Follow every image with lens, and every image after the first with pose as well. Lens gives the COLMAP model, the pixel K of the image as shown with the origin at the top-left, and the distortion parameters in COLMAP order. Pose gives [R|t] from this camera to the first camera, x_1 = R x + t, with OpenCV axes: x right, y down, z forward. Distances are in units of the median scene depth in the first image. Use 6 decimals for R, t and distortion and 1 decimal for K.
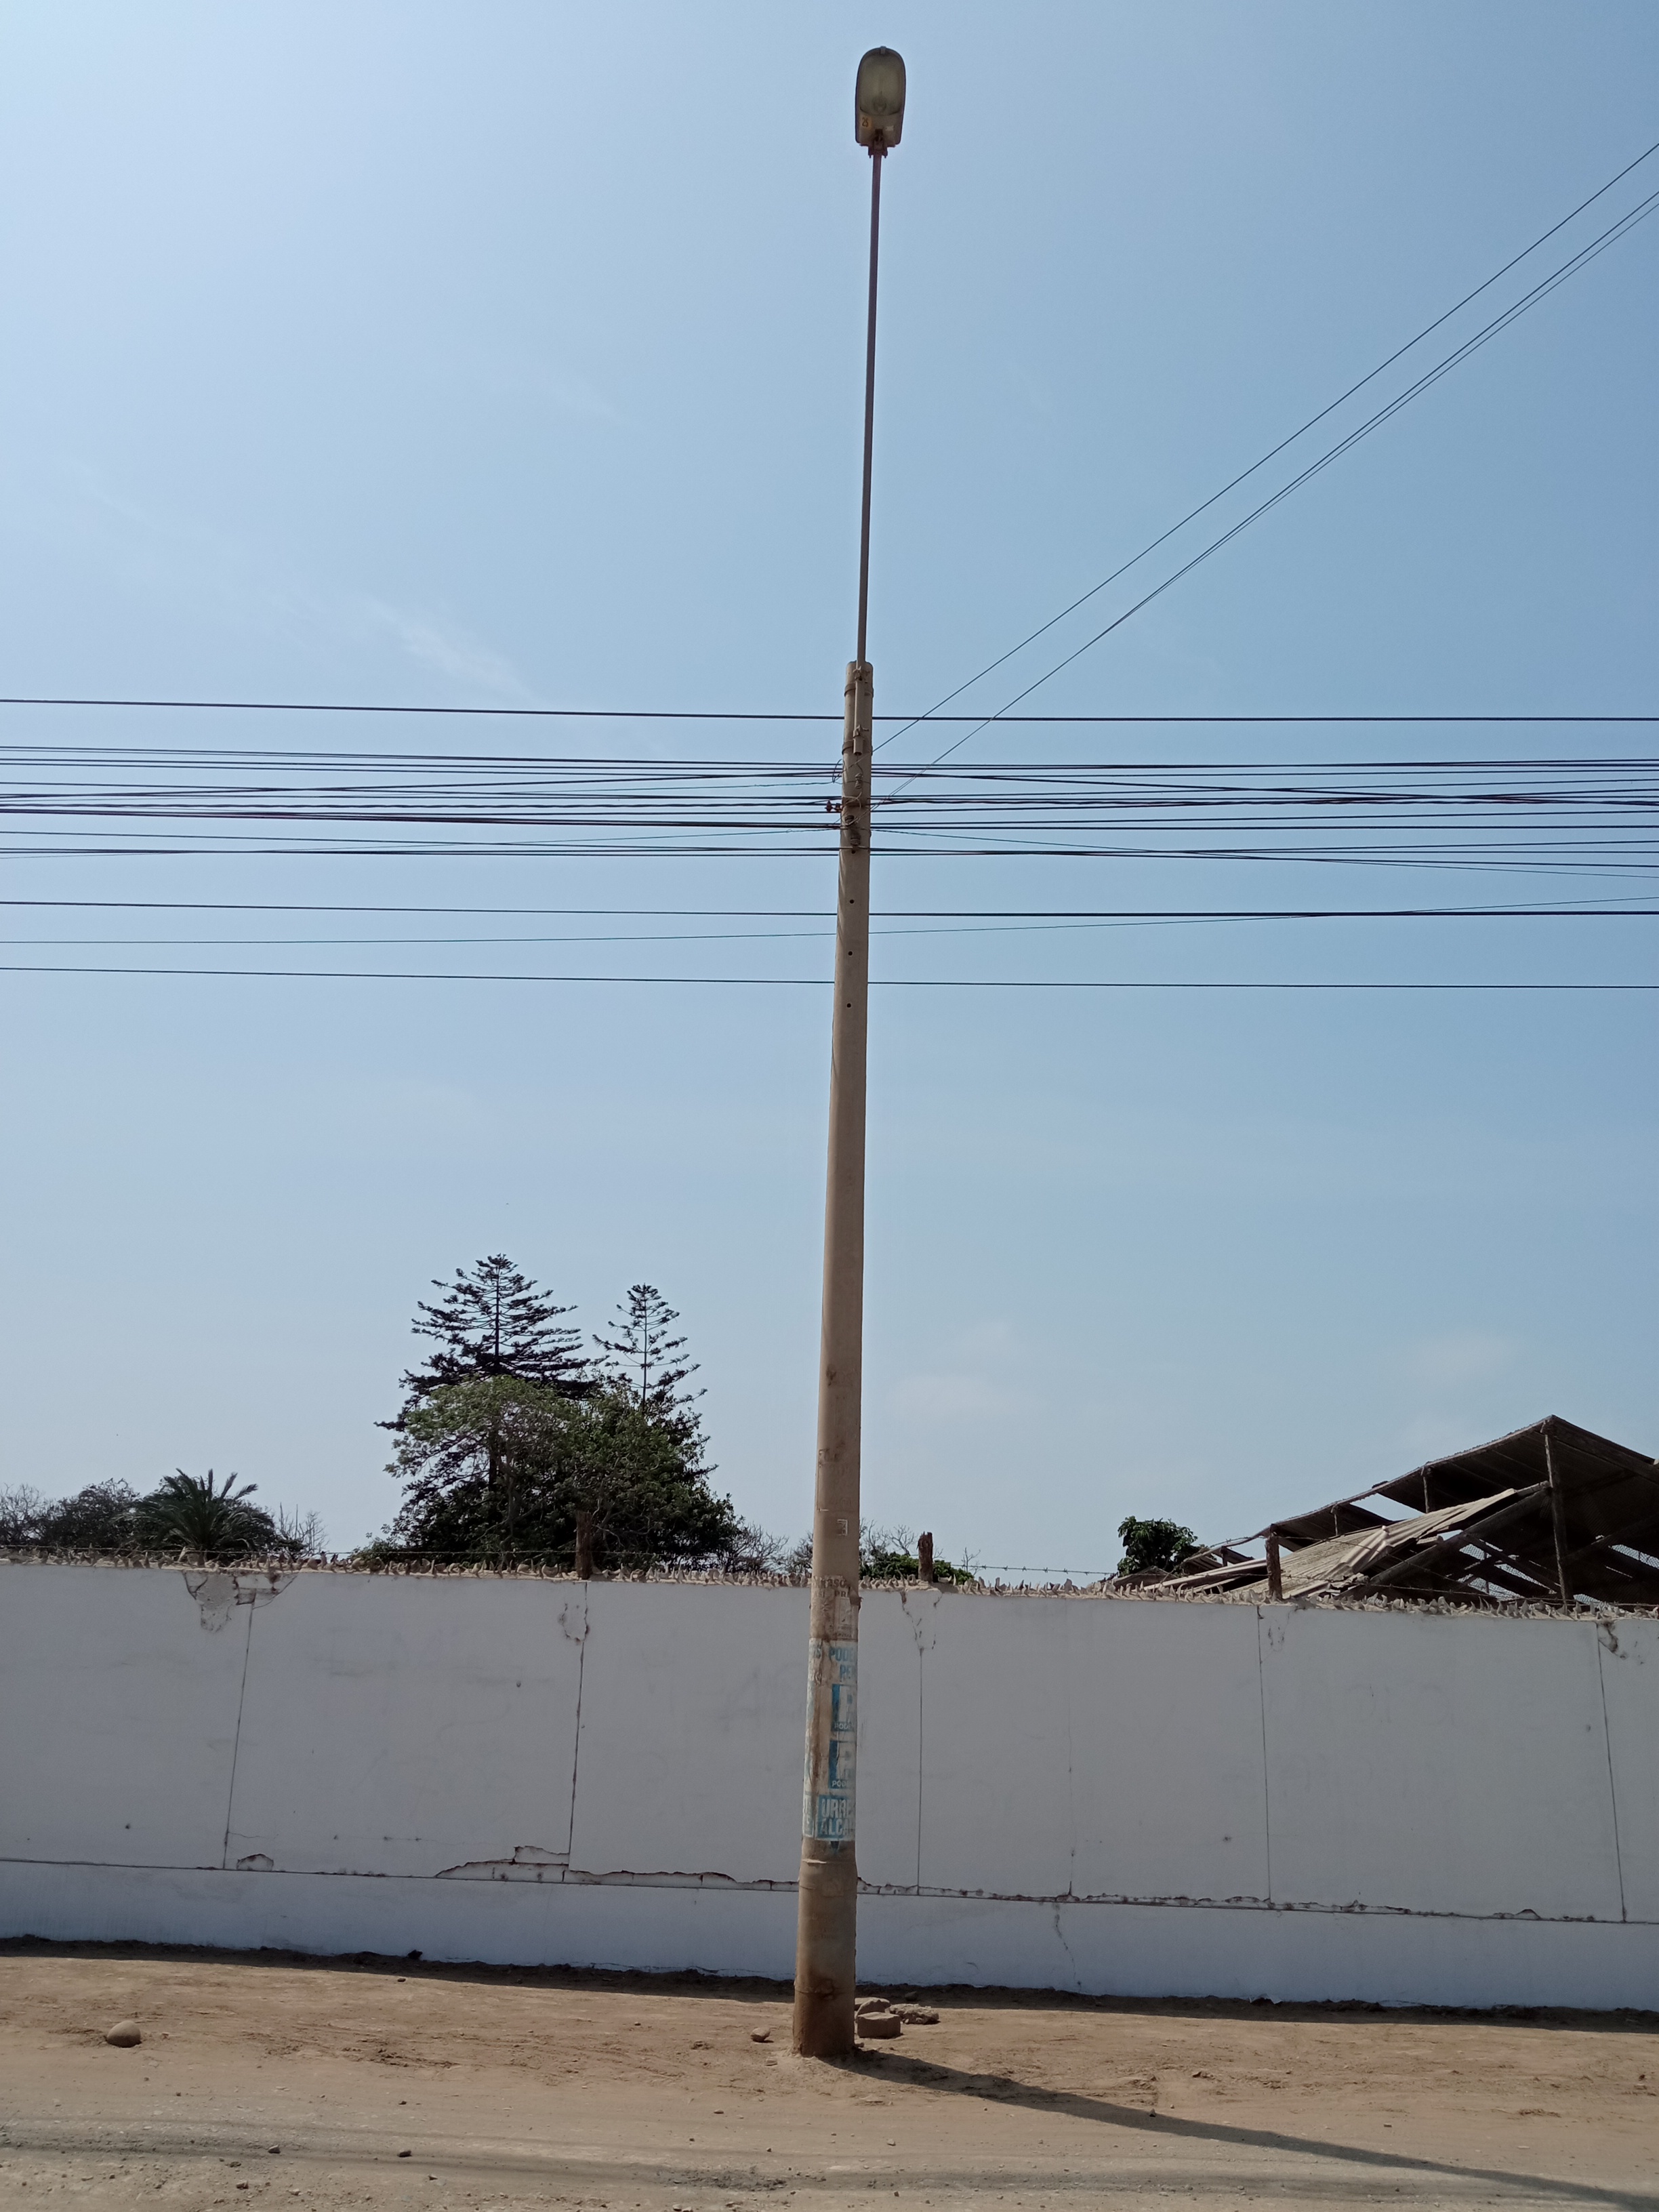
lens RADIAL K [[1732.7, 0, 834.0], [0, 1732.7, 1103.8], [0, 0, 1]] dist [0.071136, -0.125732]
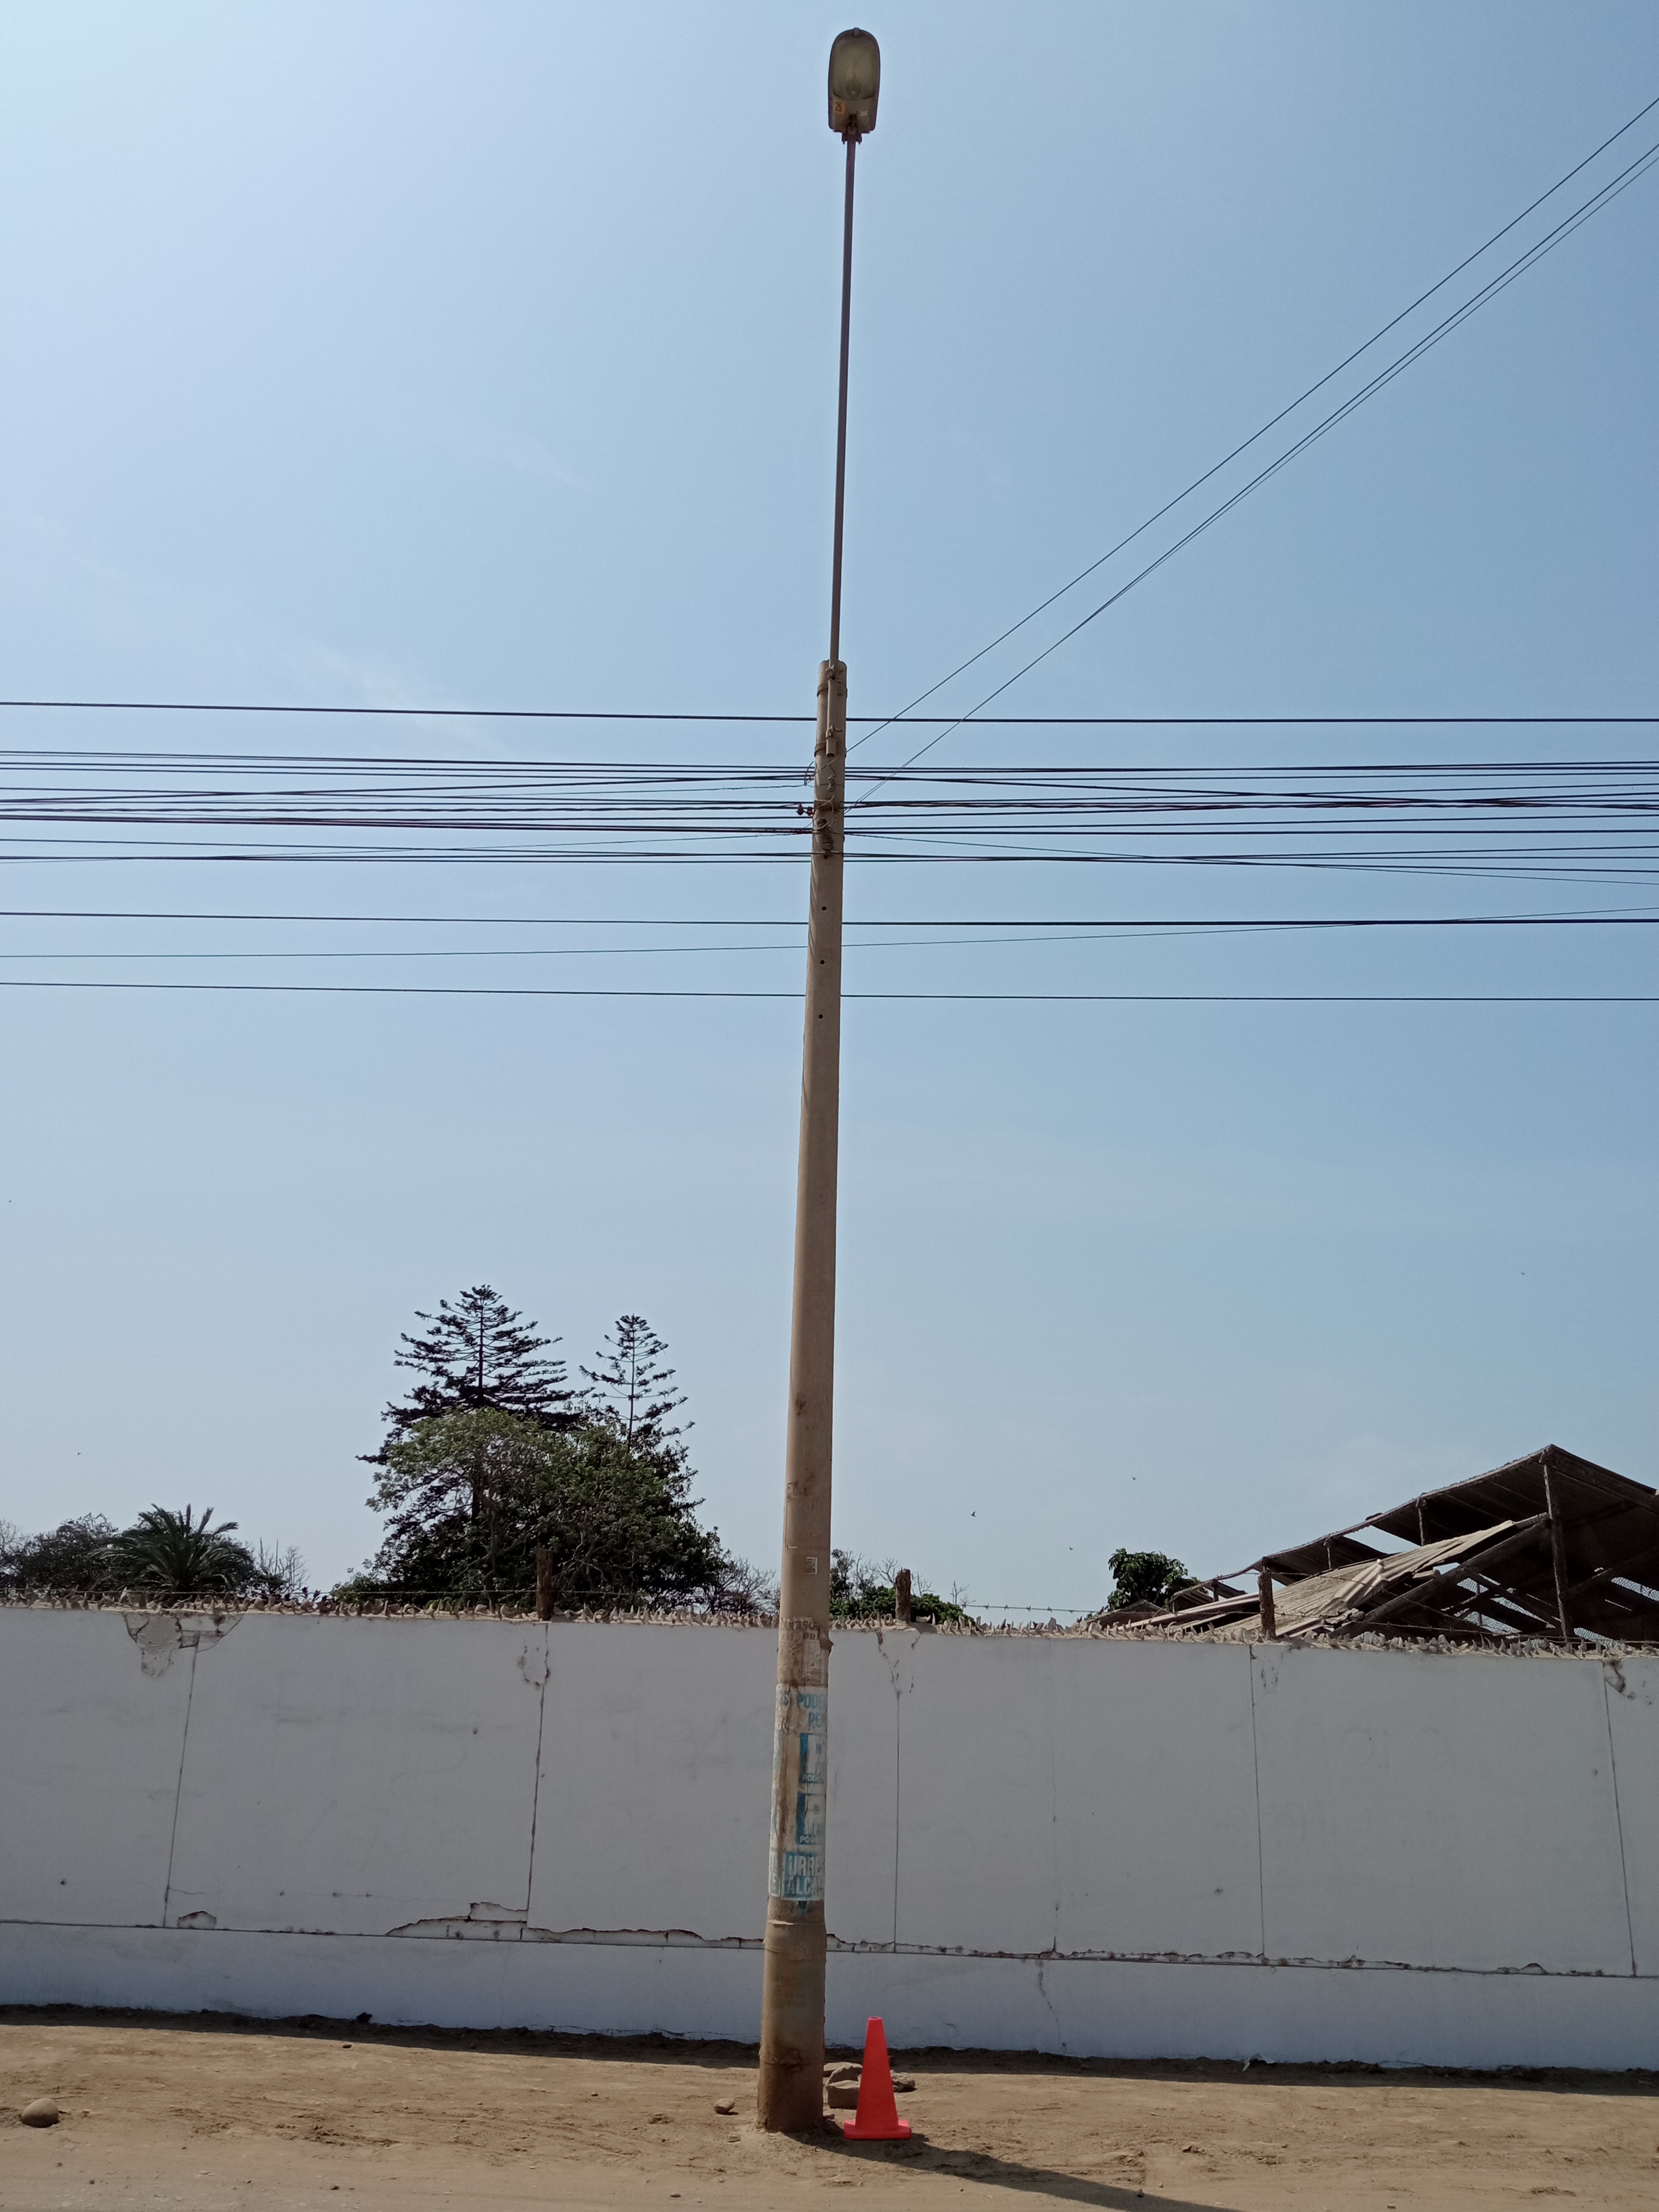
lens RADIAL K [[1747.1, 0, 834.9], [0, 1747.1, 1113.8], [0, 0, 1]] dist [0.058911, -0.106295]
pose [[0.999968, -0.001383, 0.007863, 0.010642], [0.001468, 0.999942, -0.010710, 0.008470], [-0.007848, 0.010722, 0.999912, 0.046734]]
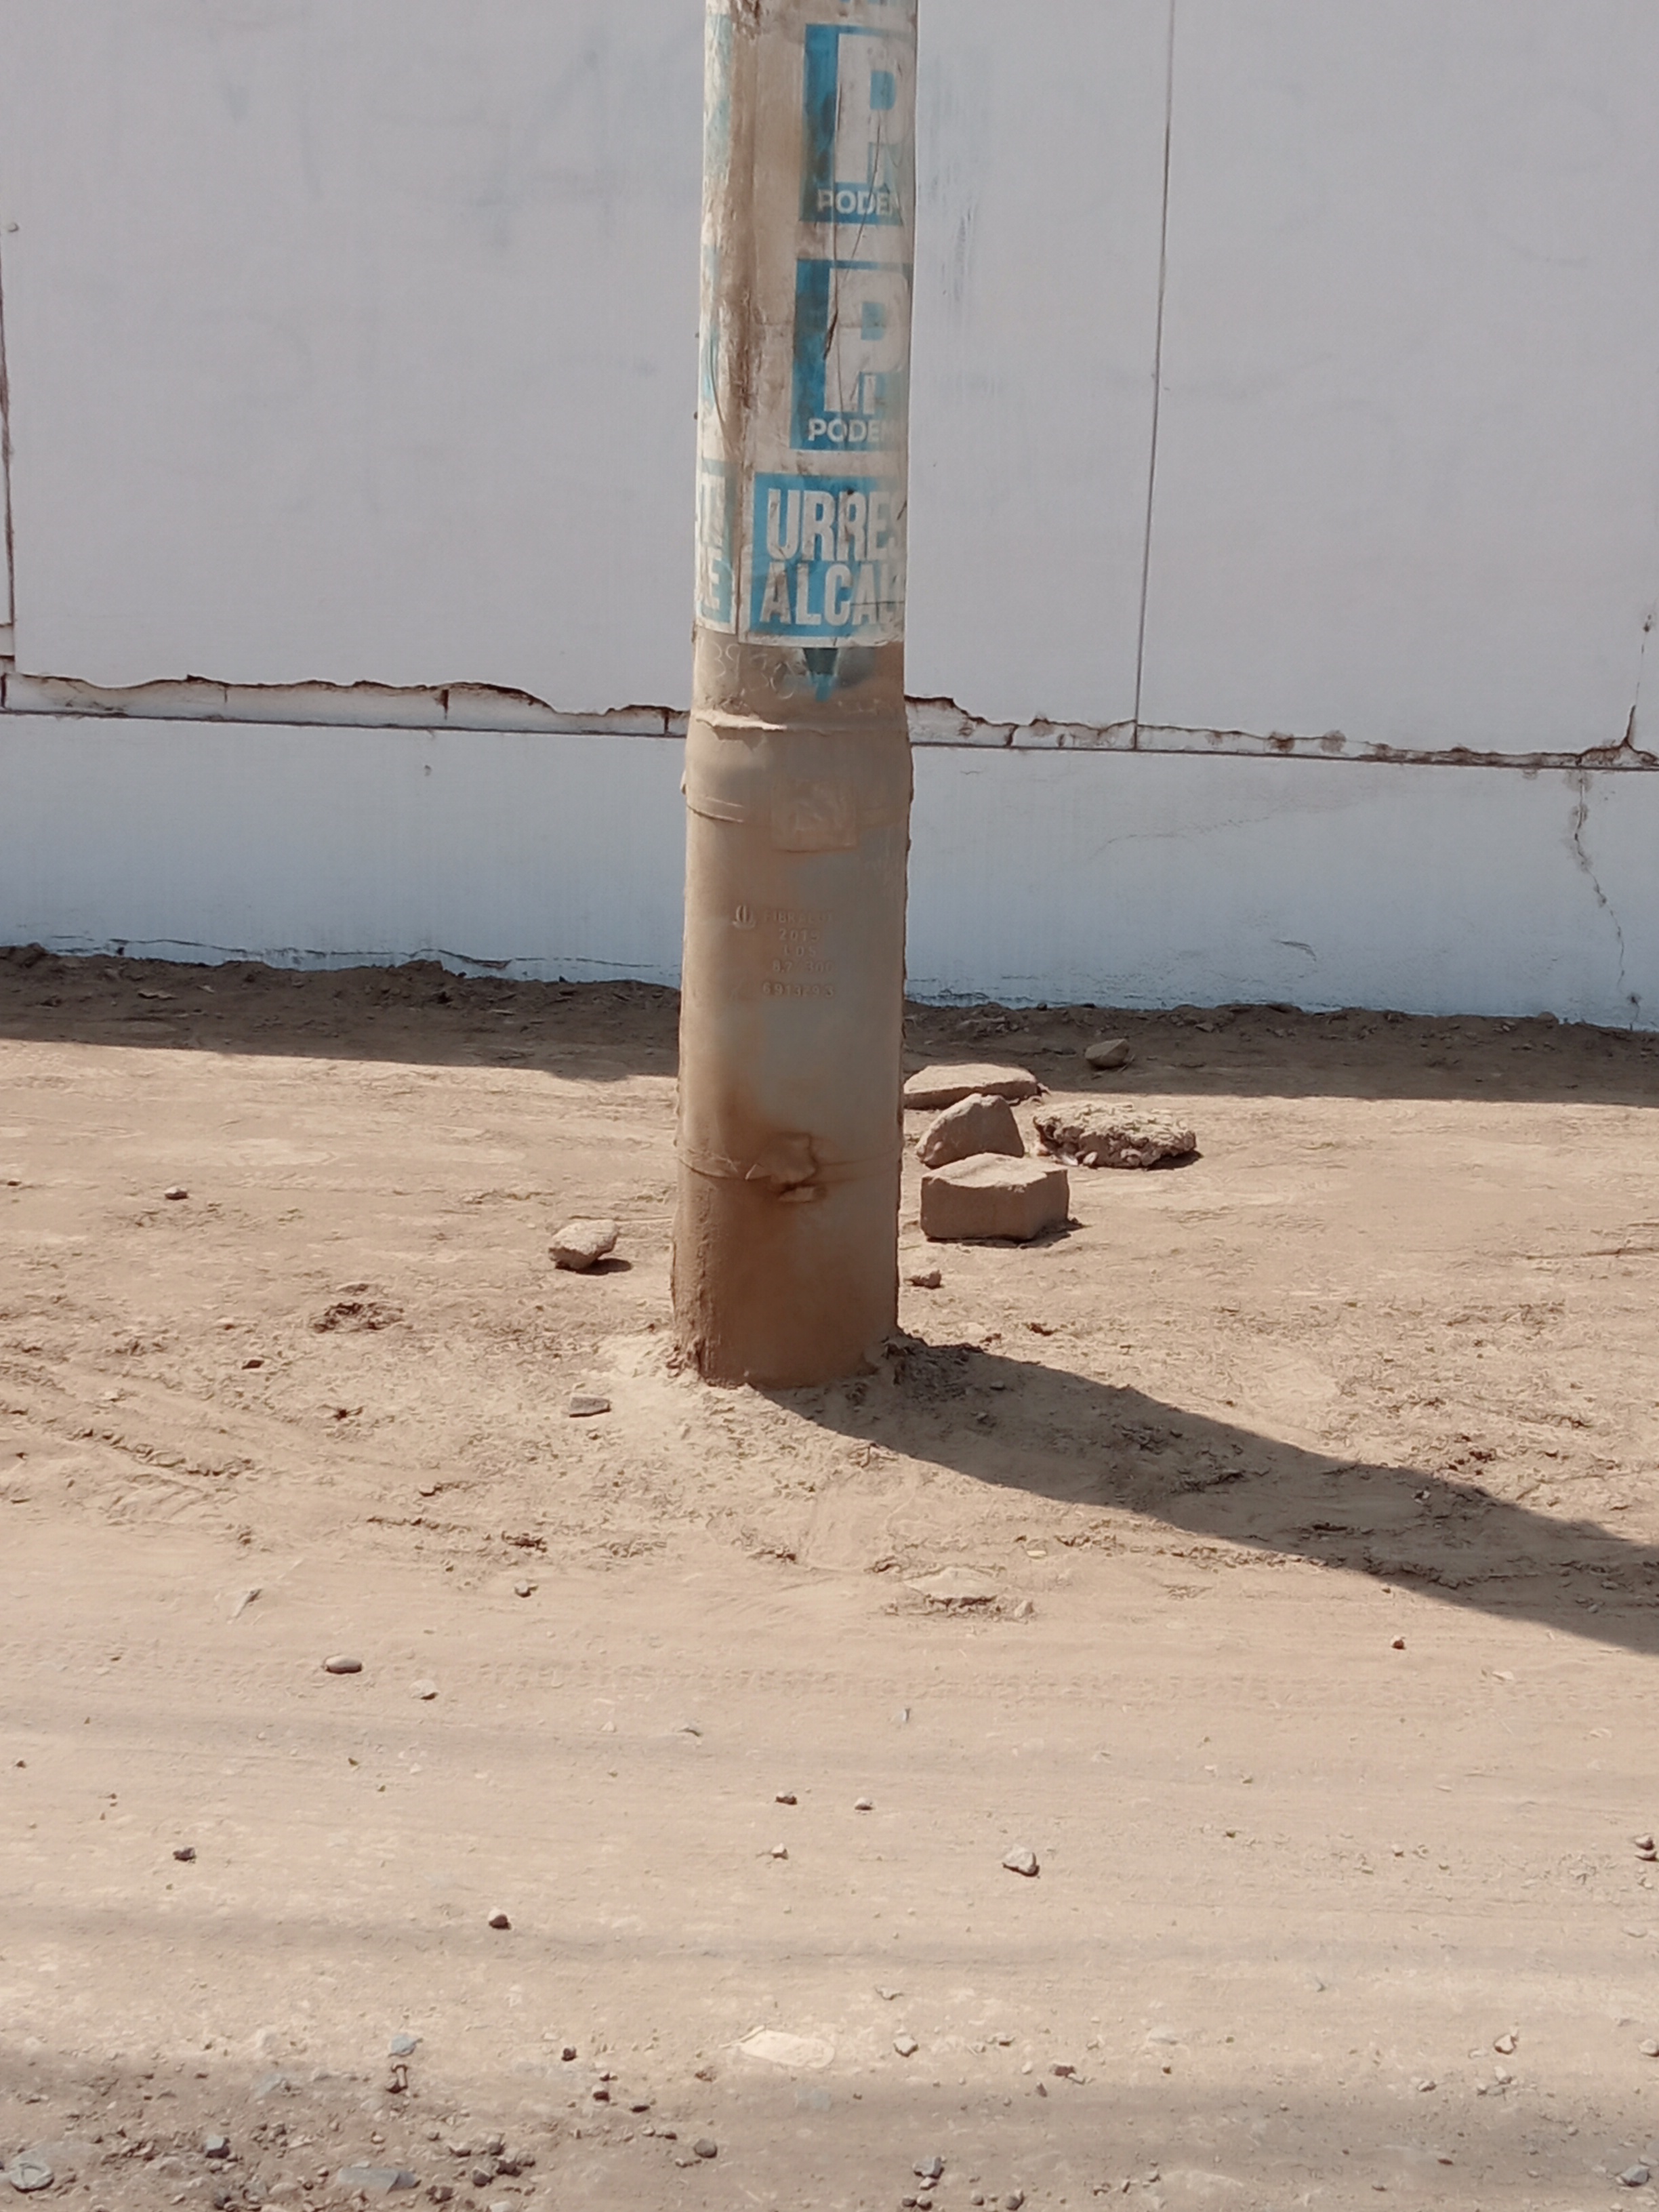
lens RADIAL K [[3603.7, 0, 829.5], [0, 3603.7, 1106.0], [0, 0, 1]] dist [0.125038, -0.133533]
pose [[0.999448, 0.001796, -0.033164, 0.018310], [0.016299, 0.843508, 0.536870, 0.192645], [0.028938, -0.537114, 0.843013, 0.510242]]
